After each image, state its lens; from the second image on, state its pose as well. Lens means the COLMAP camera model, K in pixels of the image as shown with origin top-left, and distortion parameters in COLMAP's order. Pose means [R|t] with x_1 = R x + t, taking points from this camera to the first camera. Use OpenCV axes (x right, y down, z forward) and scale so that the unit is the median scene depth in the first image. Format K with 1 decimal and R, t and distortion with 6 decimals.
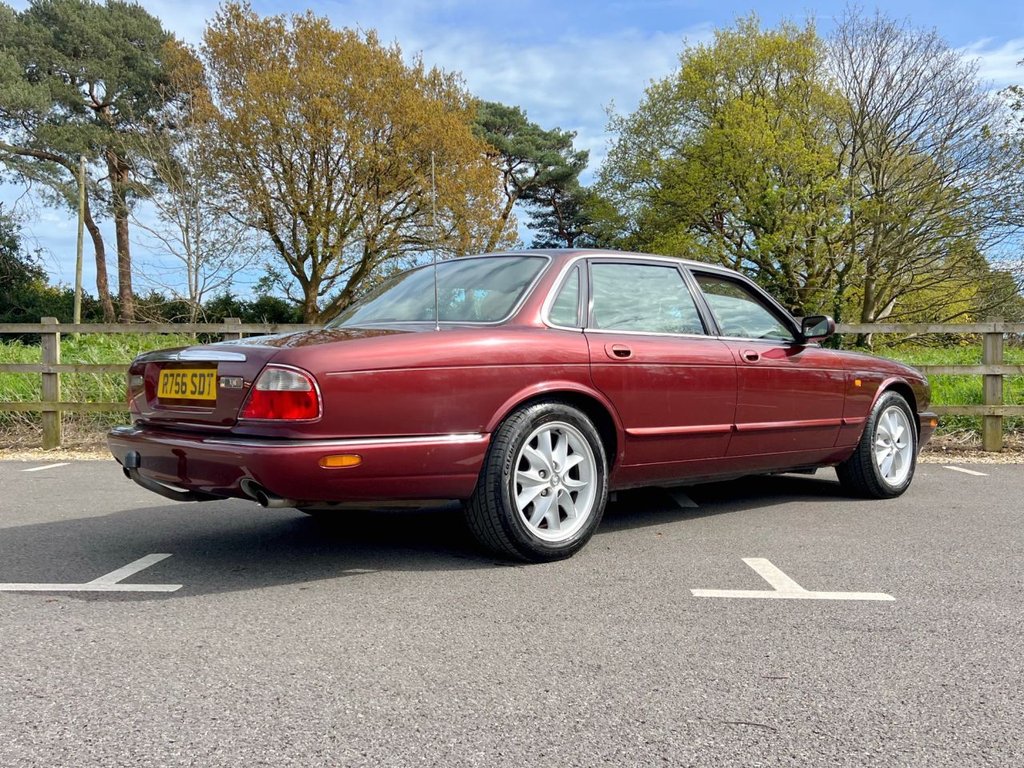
lens RADIAL K [[867.1, 0, 488.4], [0, 867.1, 388.0], [0, 0, 1]] dist [0.027166, -0.013646]
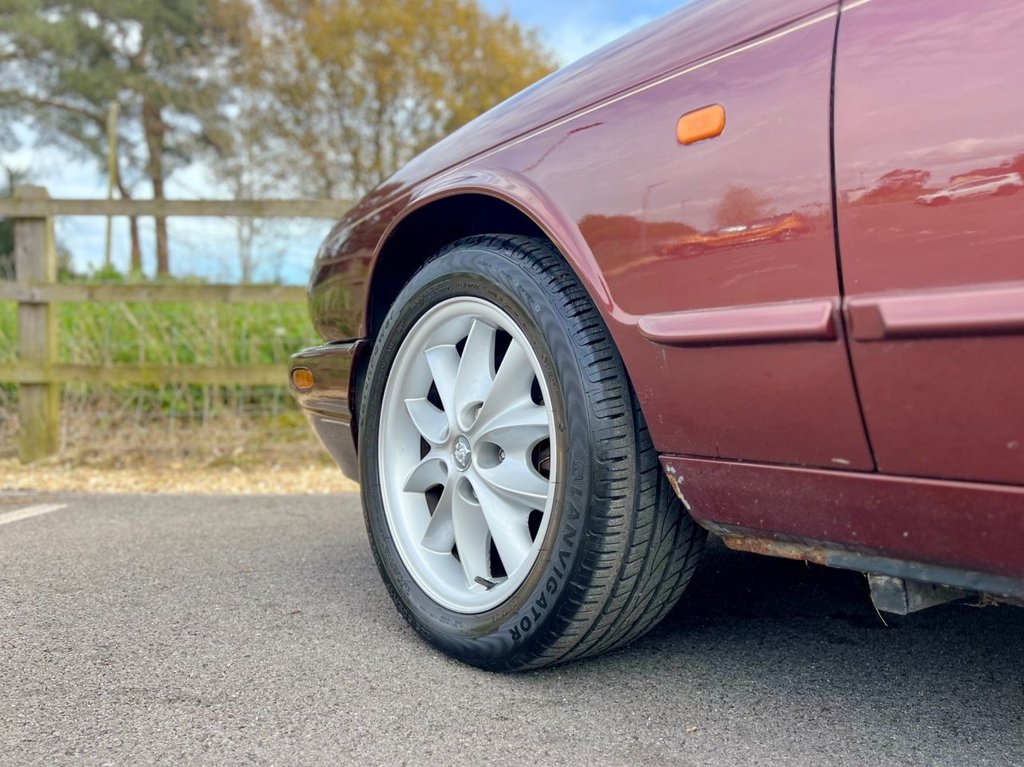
lens RADIAL K [[798.1, 0, 540.9], [0, 798.1, 383.4], [0, 0, 1]] dist [0.001213, -0.001282]
pose [[0.998419, 0.000480, 0.056203, -0.080446], [-0.000129, 0.999980, -0.006249, 0.009478], [-0.056205, 0.006232, 0.998400, 0.176191]]
